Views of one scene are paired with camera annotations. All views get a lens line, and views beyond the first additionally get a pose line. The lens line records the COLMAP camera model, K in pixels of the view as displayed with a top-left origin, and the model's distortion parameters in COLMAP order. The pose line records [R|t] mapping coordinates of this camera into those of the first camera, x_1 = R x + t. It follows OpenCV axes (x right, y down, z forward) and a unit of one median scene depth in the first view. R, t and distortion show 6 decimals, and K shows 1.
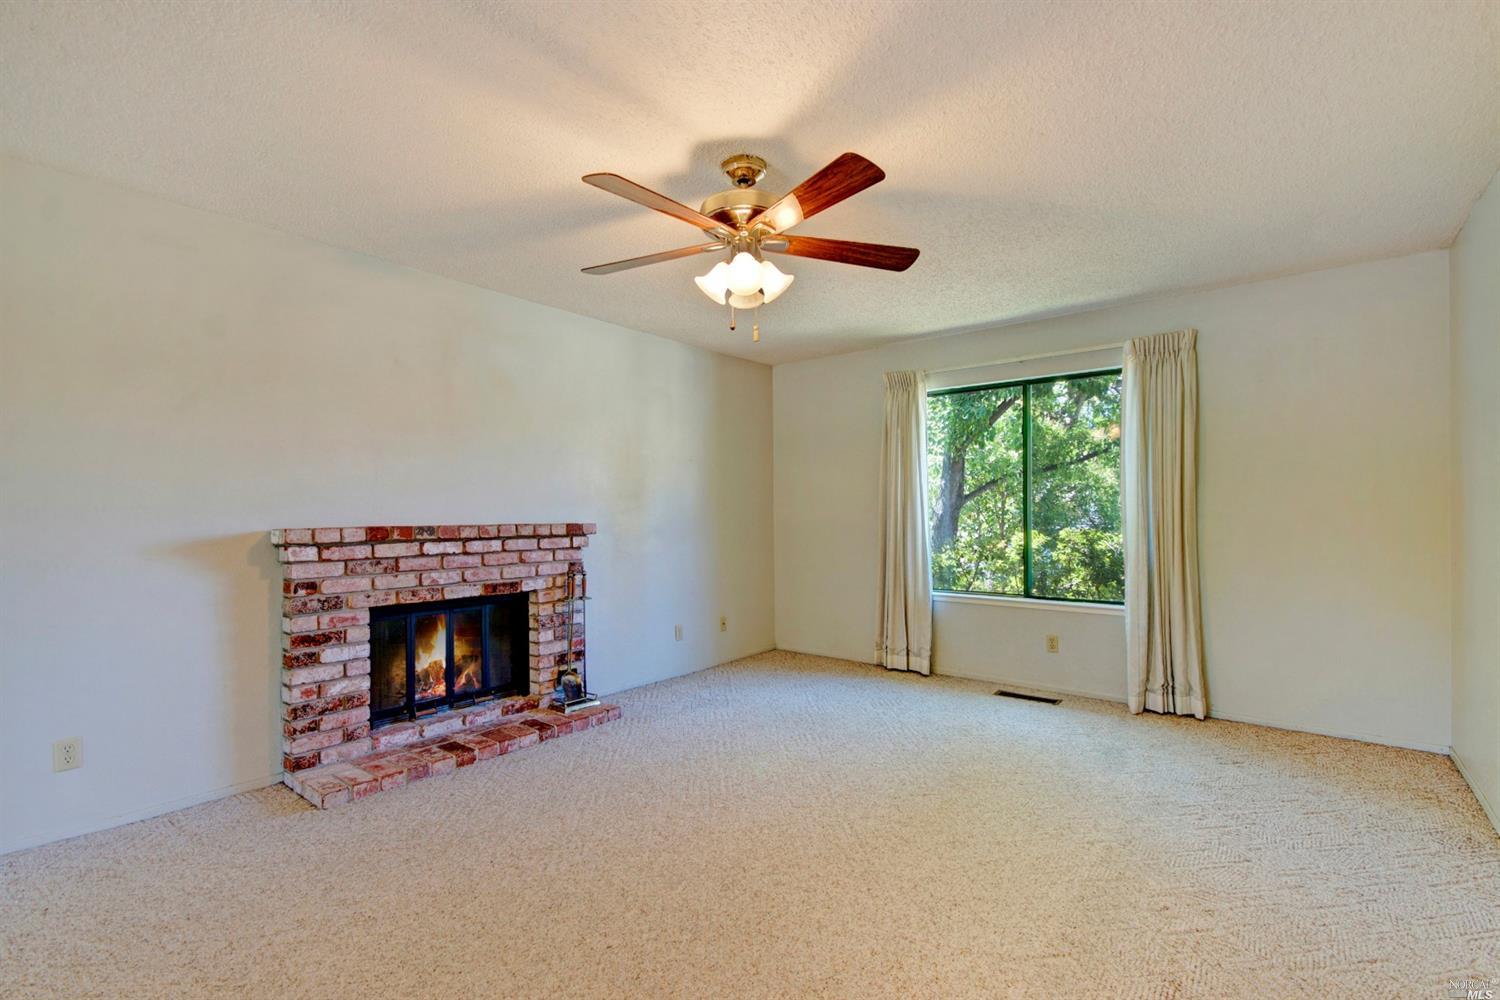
lens RADIAL K [[670.5, 0, 748.1], [0, 670.5, 505.8], [0, 0, 1]] dist [0.010018, -0.000003]
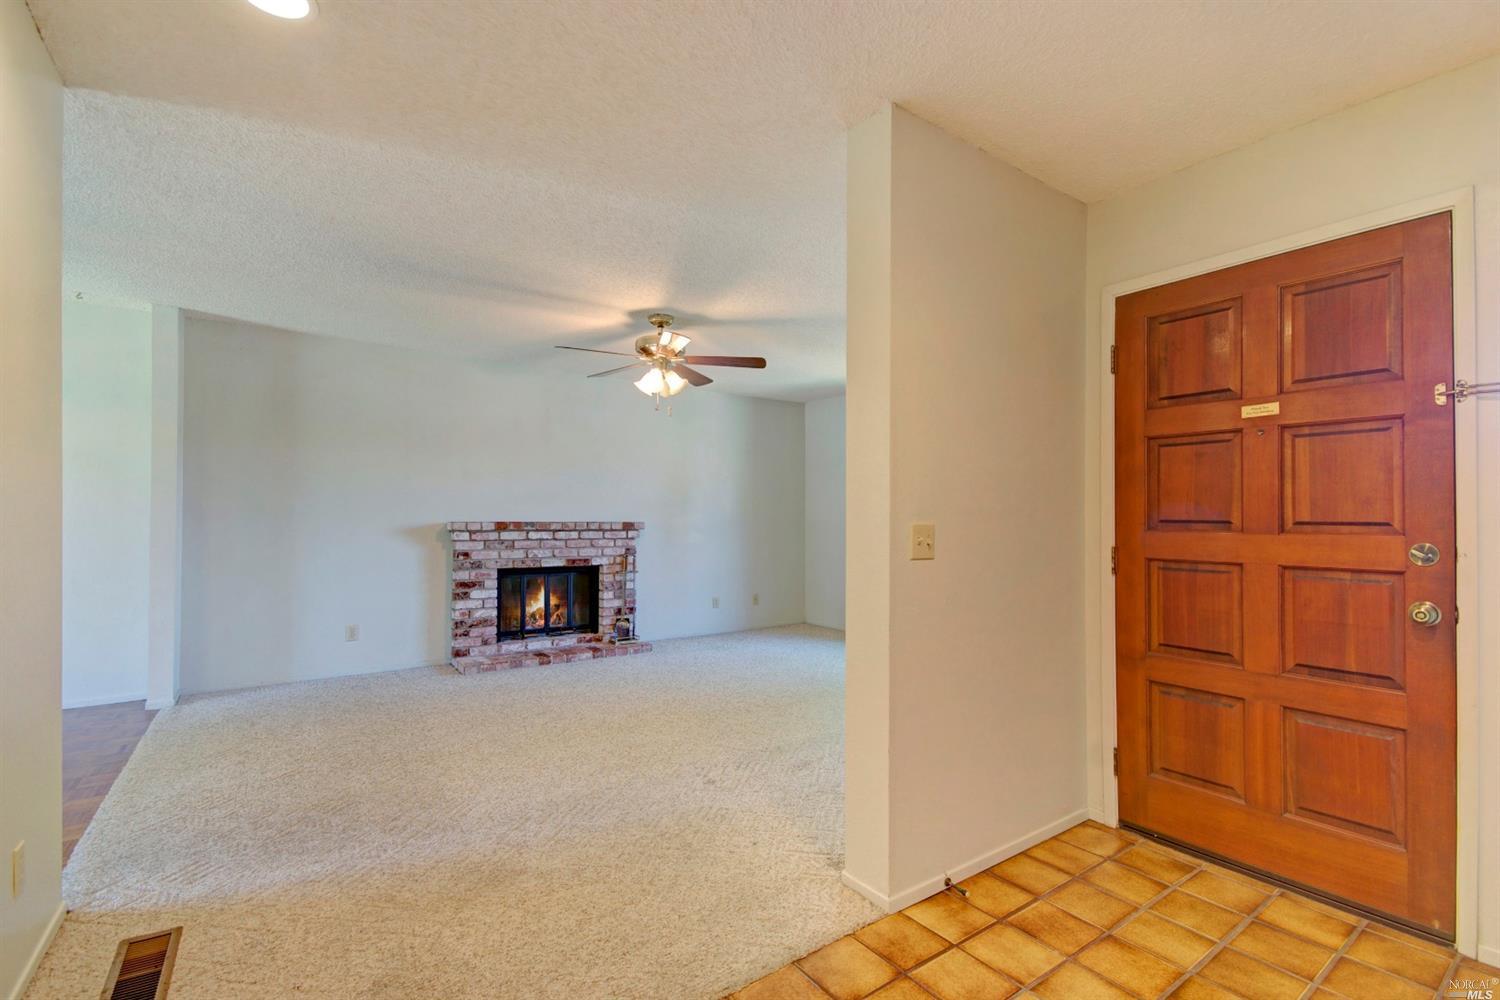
lens RADIAL K [[670.5, 0, 748.1], [0, 670.5, 505.8], [0, 0, 1]] dist [0.010018, -0.000003]
pose [[0.959314, 0.005468, -0.282287, 0.492830], [-0.007637, 0.999949, -0.006586, -0.002227], [0.282237, 0.008474, 0.959307, -0.426994]]
